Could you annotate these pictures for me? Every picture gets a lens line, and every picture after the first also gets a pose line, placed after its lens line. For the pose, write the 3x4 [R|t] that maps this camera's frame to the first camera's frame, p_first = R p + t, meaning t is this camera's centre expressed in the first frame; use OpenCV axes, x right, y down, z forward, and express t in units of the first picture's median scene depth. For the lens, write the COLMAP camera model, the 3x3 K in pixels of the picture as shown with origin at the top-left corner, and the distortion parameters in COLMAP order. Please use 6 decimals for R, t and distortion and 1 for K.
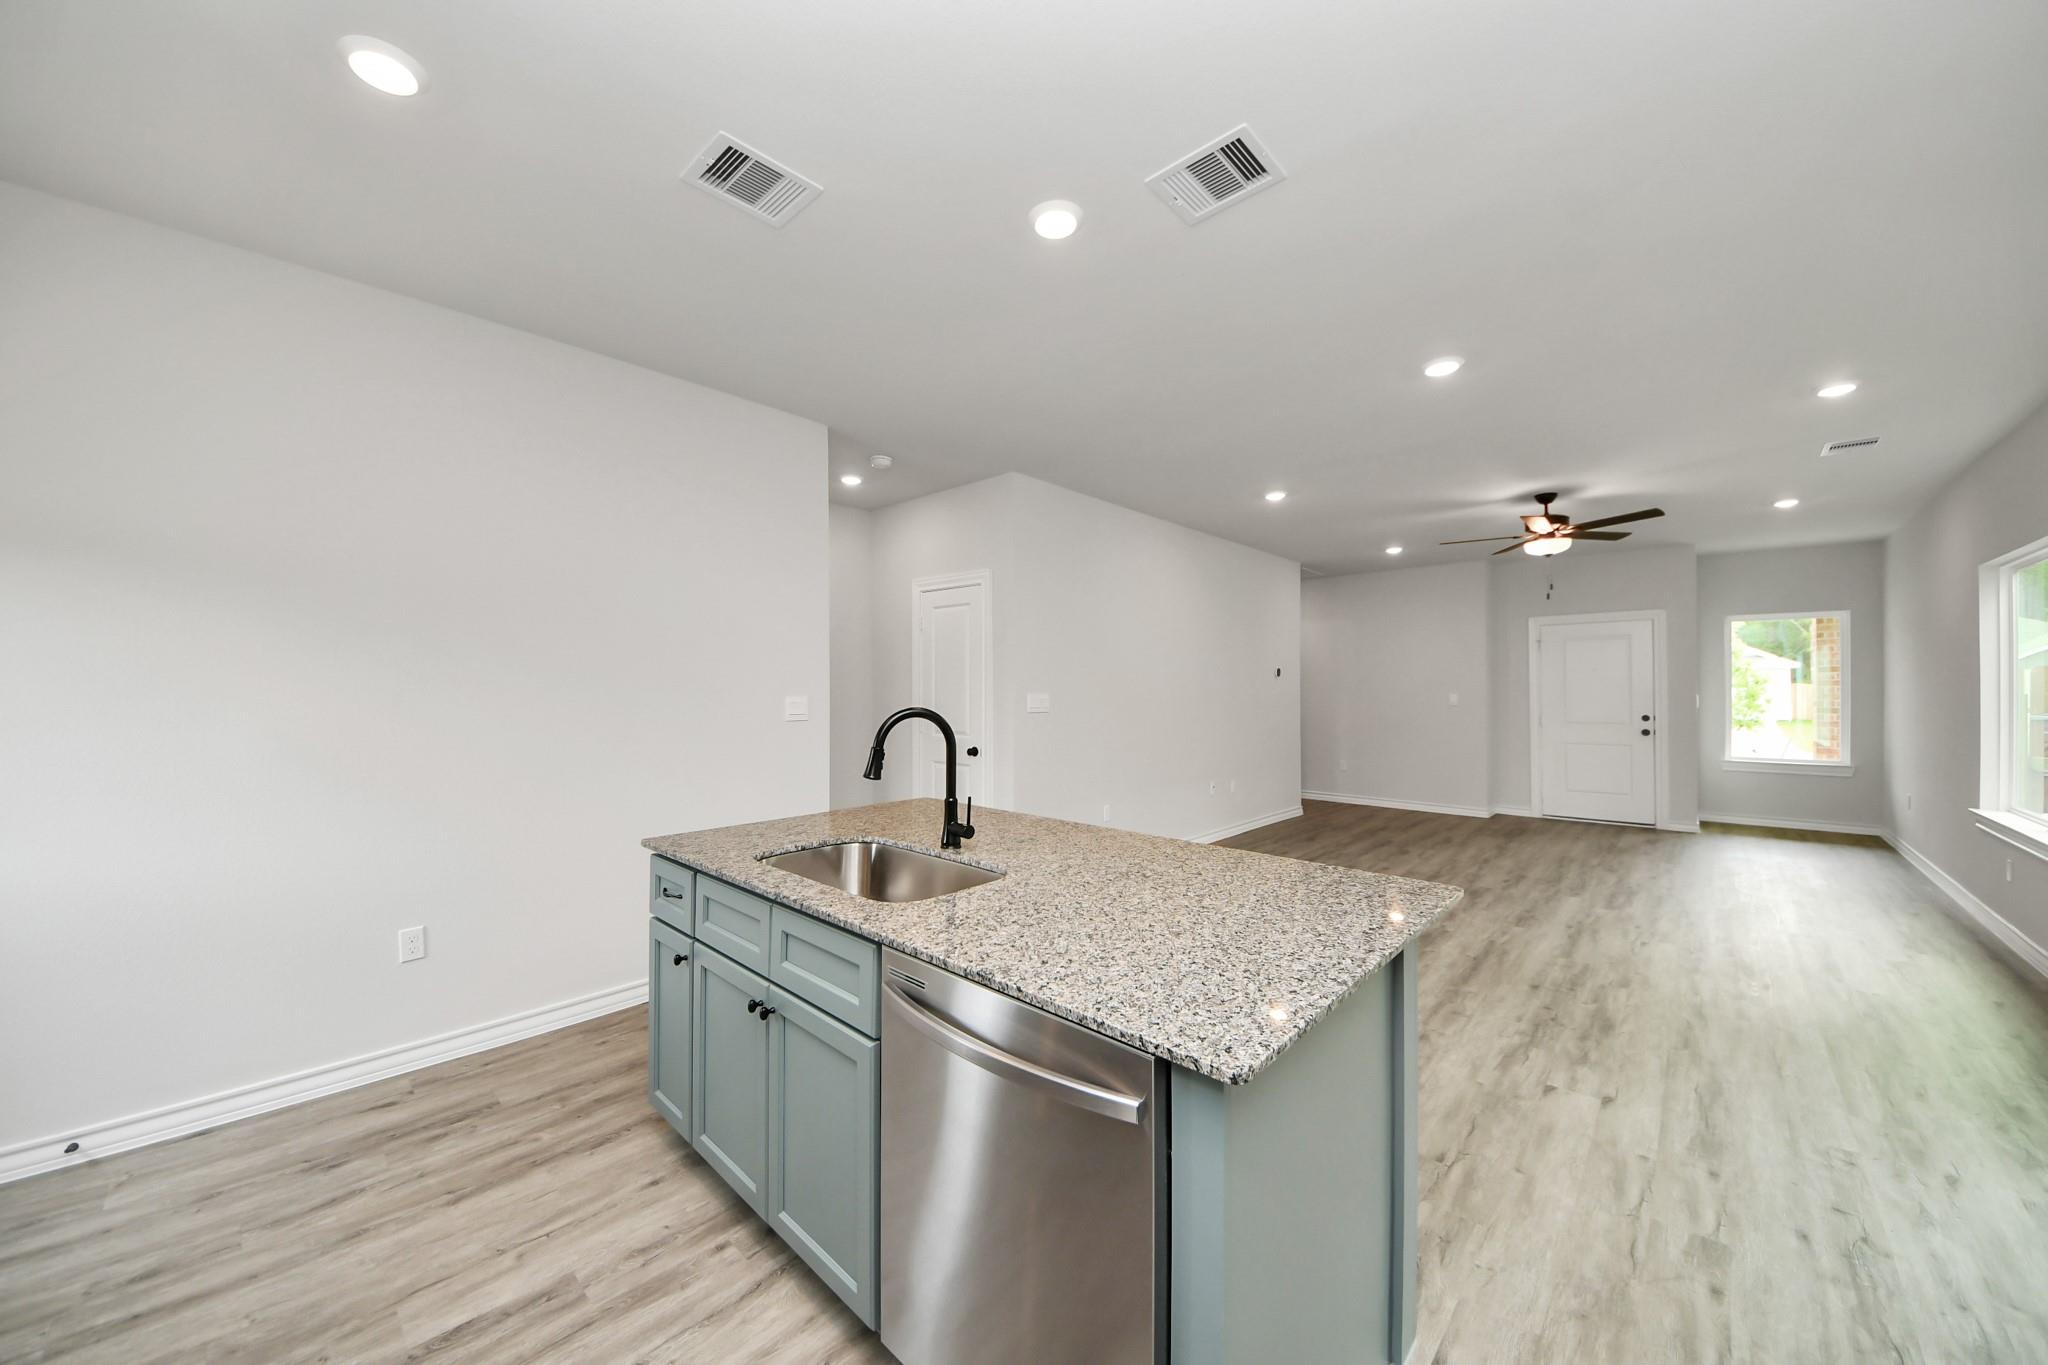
lens RADIAL K [[724.2, 0, 1009.4], [0, 724.2, 691.4], [0, 0, 1]] dist [0.010677, -0.014521]
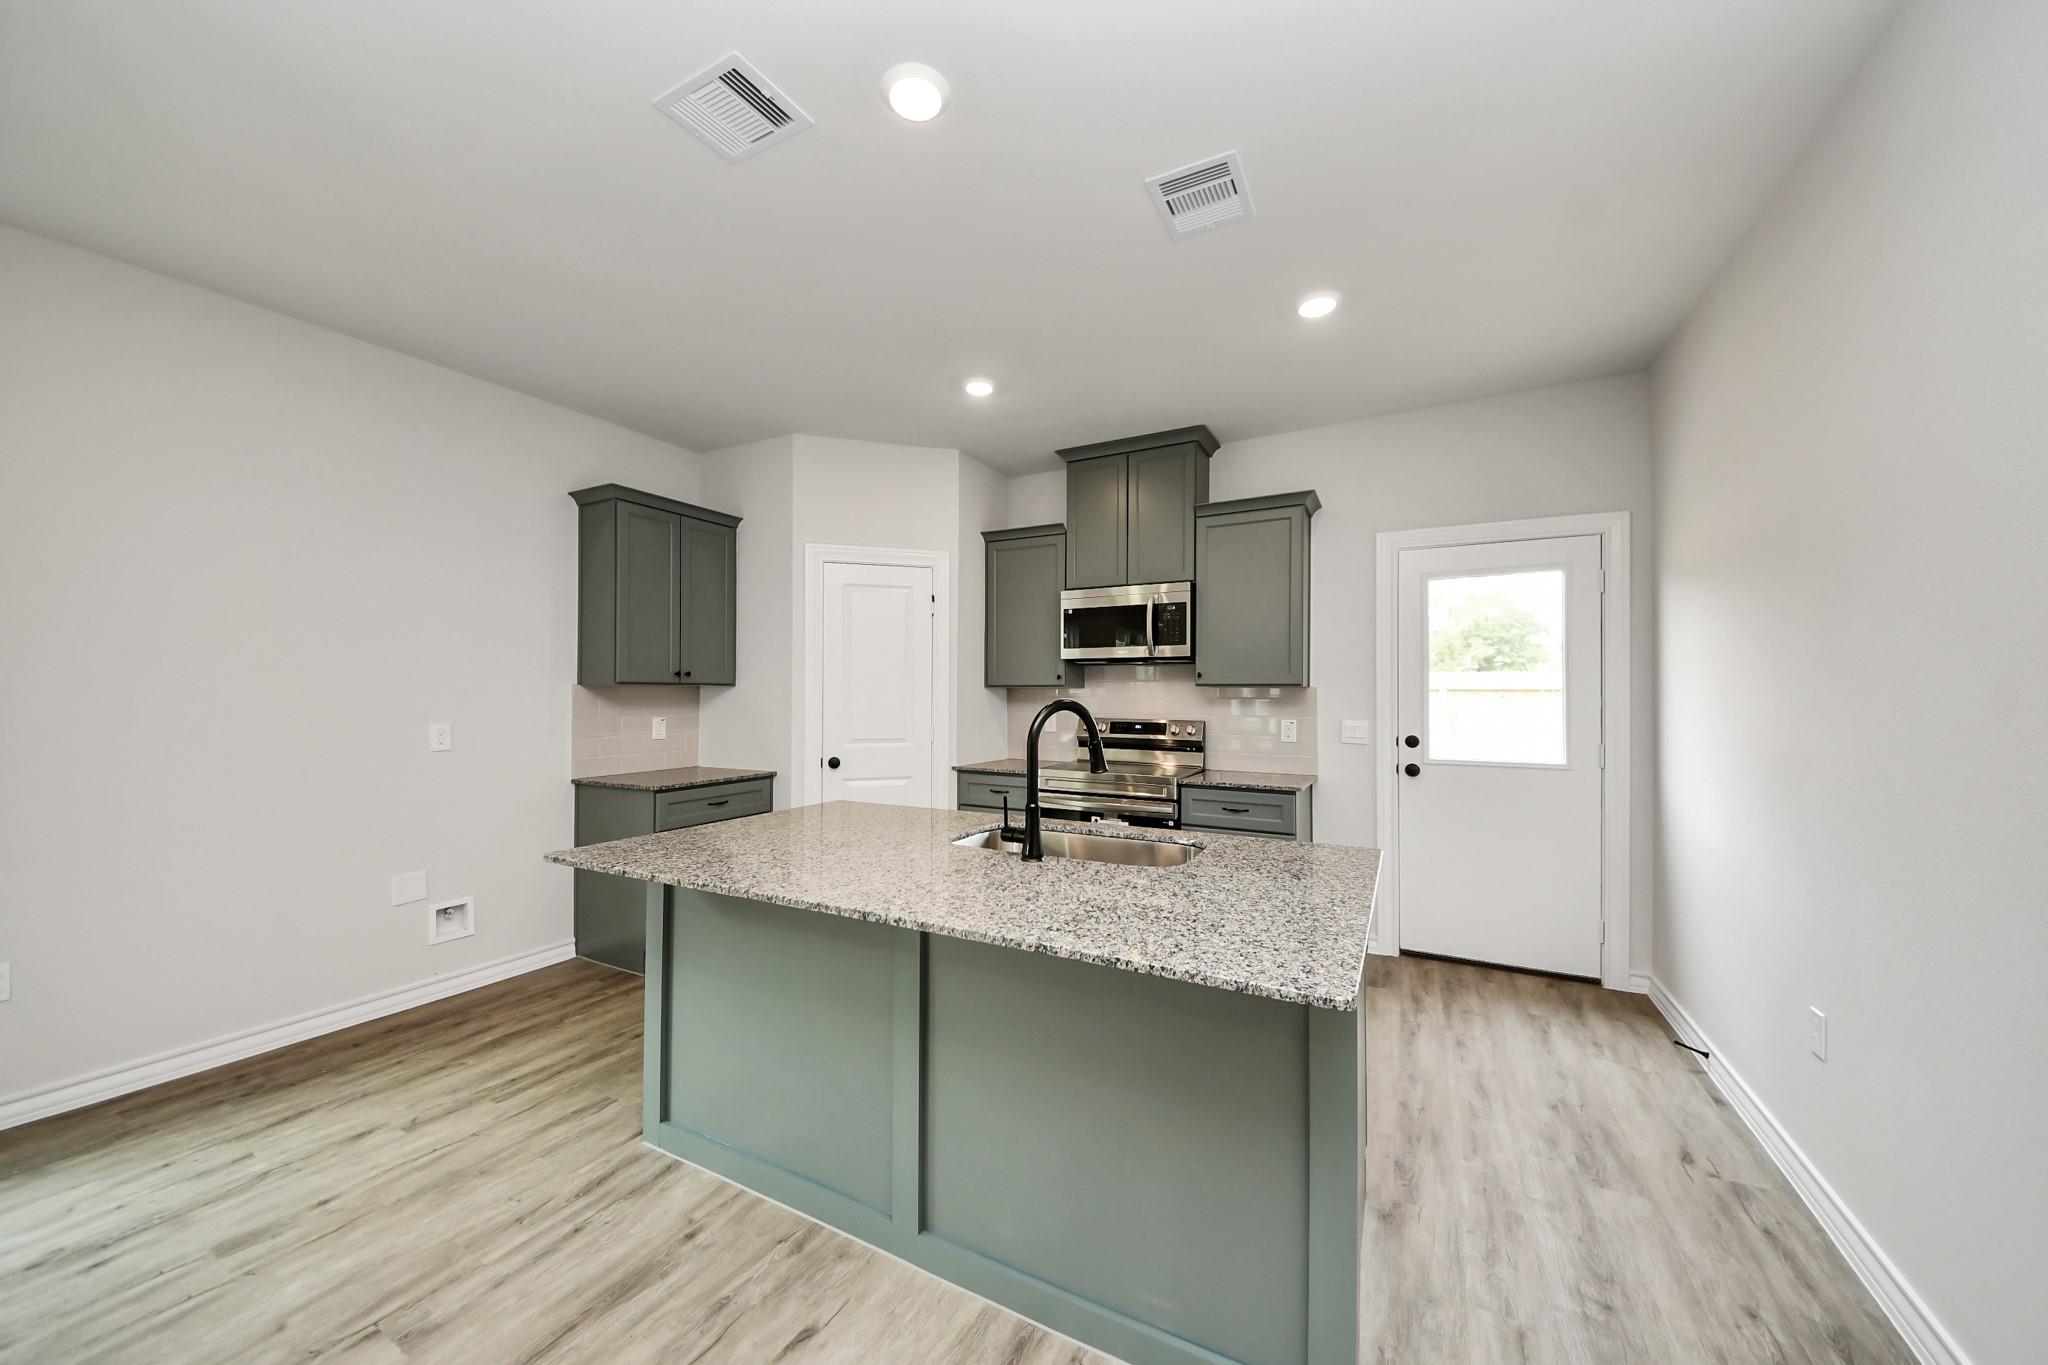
lens RADIAL K [[722.1, 0, 1014.7], [0, 722.1, 687.7], [0, 0, 1]] dist [0.048775, -0.027886]
pose [[-0.966336, -0.002533, -0.257273, 0.072123], [-0.000263, 0.999961, -0.008856, 0.006489], [0.257285, -0.008490, -0.966298, 0.796642]]
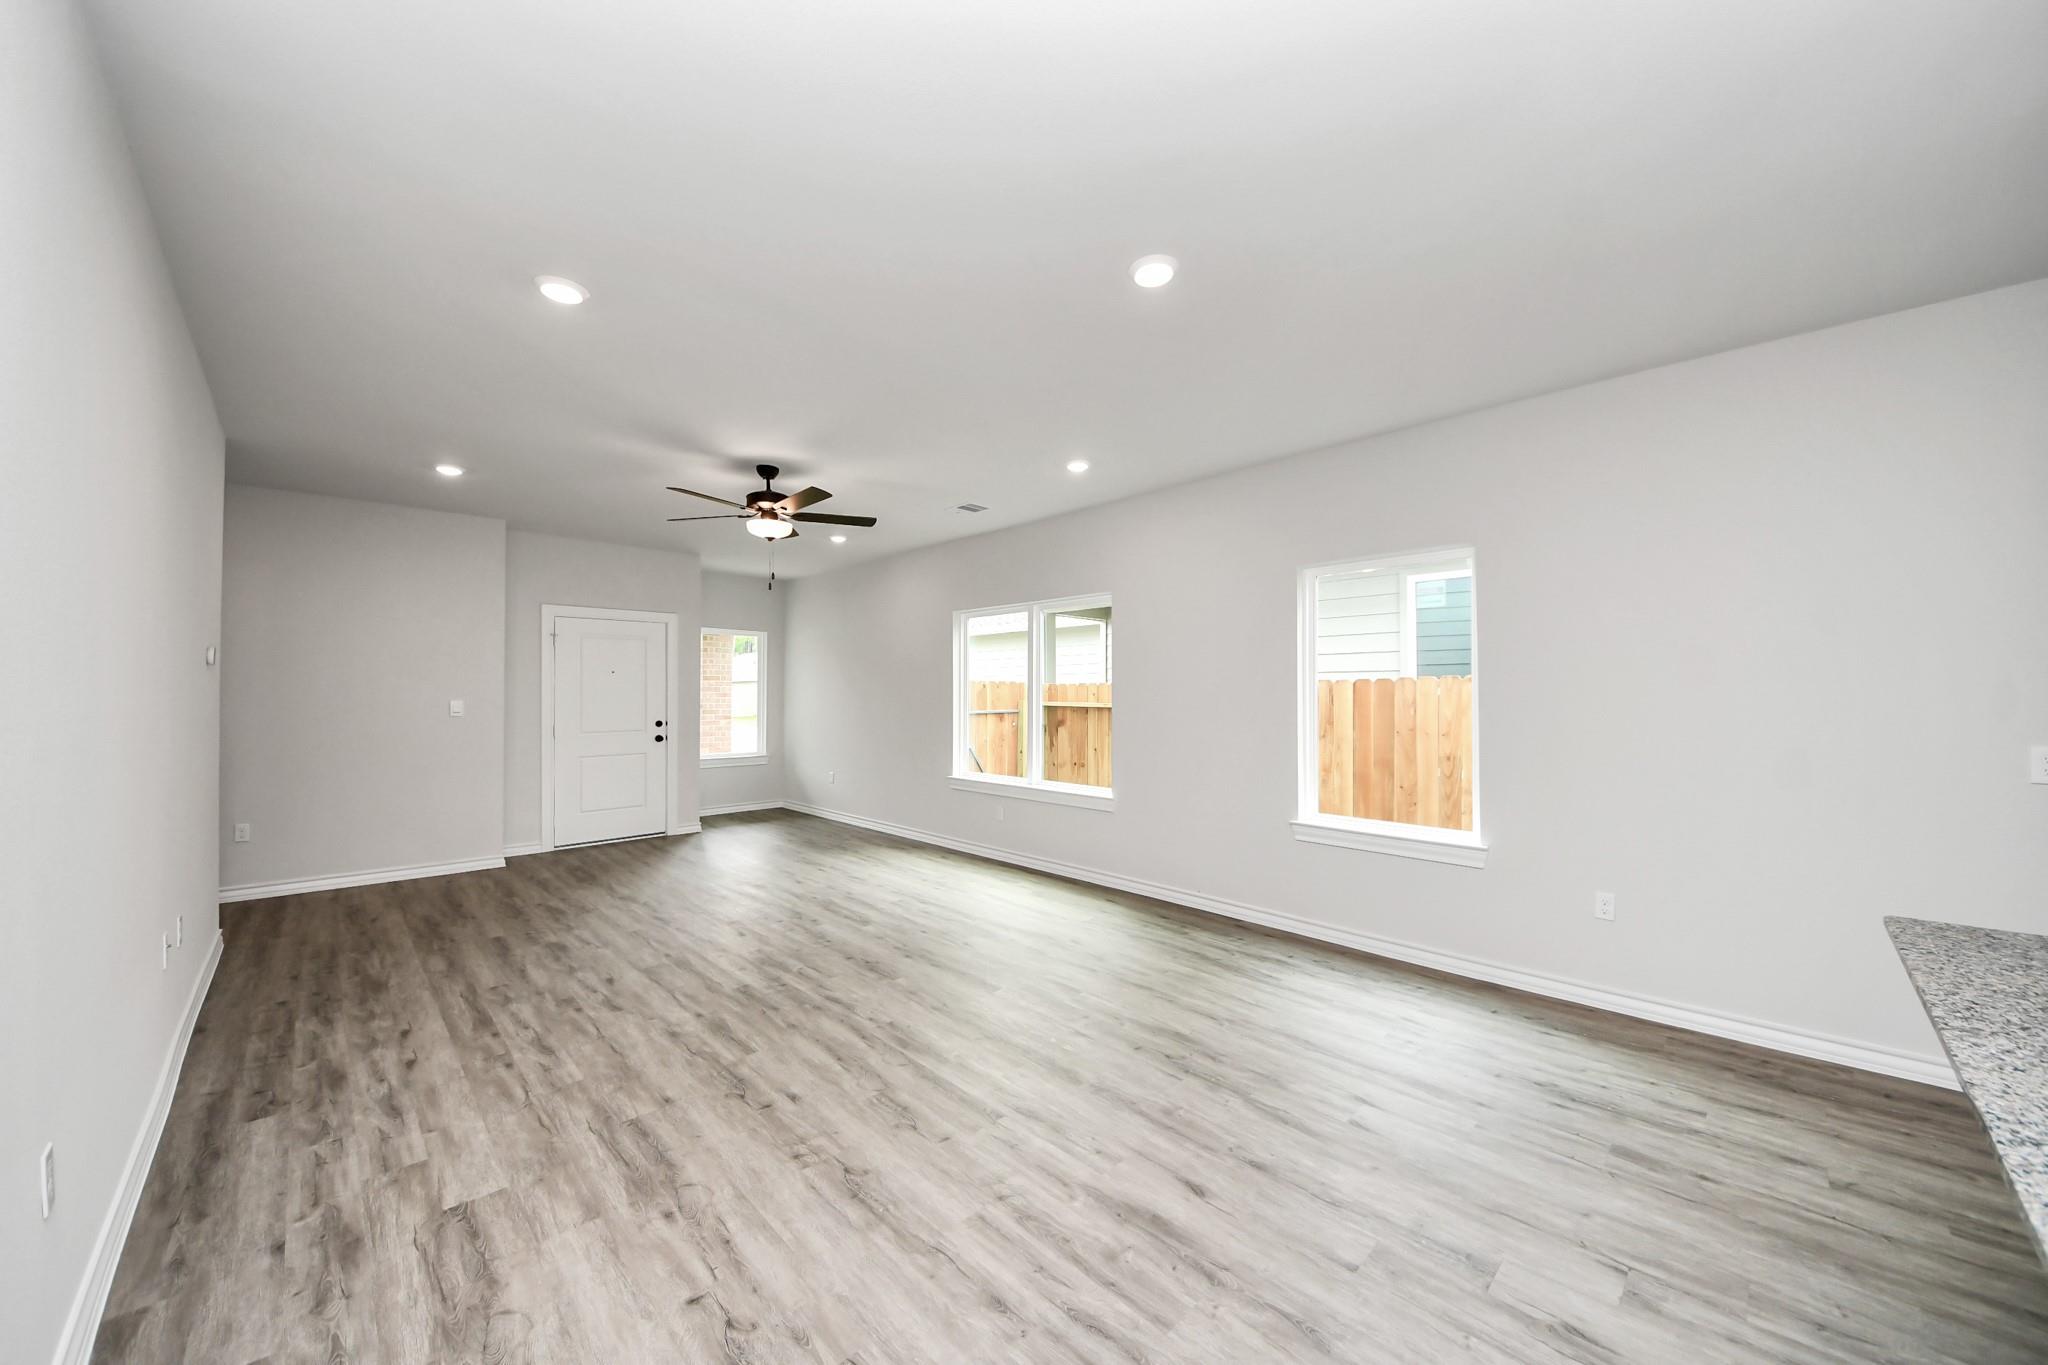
lens RADIAL K [[721.9, 0, 1019.2], [0, 721.9, 688.4], [0, 0, 1]] dist [0.027060, -0.015954]
pose [[0.040003, 0.010525, 0.999144, -0.110872], [-0.002764, 0.999942, -0.010423, -0.001925], [-0.999196, -0.002345, 0.040029, 0.707460]]
